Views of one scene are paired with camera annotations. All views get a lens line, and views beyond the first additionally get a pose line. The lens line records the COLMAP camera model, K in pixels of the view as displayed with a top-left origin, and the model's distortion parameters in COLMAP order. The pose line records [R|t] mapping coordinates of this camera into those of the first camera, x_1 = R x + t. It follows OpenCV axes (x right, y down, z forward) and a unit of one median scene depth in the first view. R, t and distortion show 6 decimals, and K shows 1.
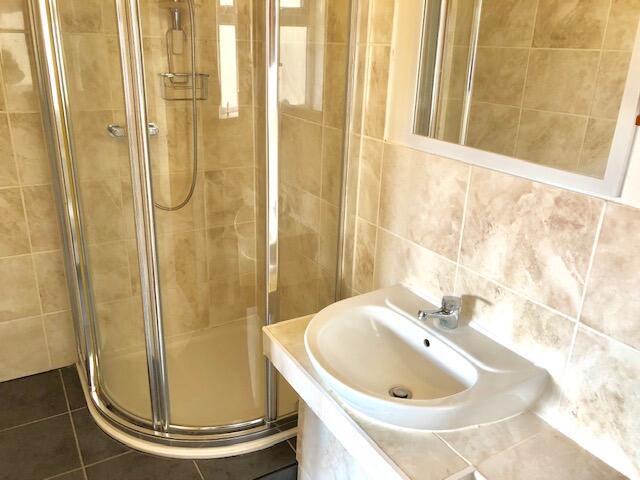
lens RADIAL K [[529.4, 0, 324.9], [0, 529.4, 241.1], [0, 0, 1]] dist [0.045589, -0.093911]
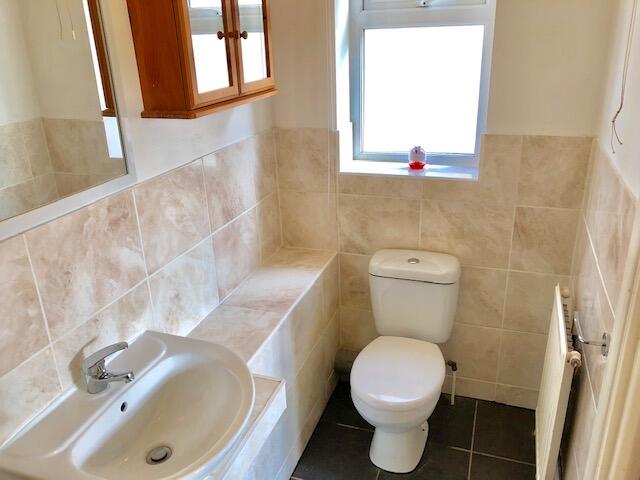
lens RADIAL K [[529.4, 0, 324.9], [0, 529.4, 241.1], [0, 0, 1]] dist [0.045589, -0.093911]
pose [[-0.645390, -0.299781, 0.702569, -0.680152], [0.267942, 0.772478, 0.575747, -0.534062], [-0.715317, 0.559829, -0.418226, 1.109347]]
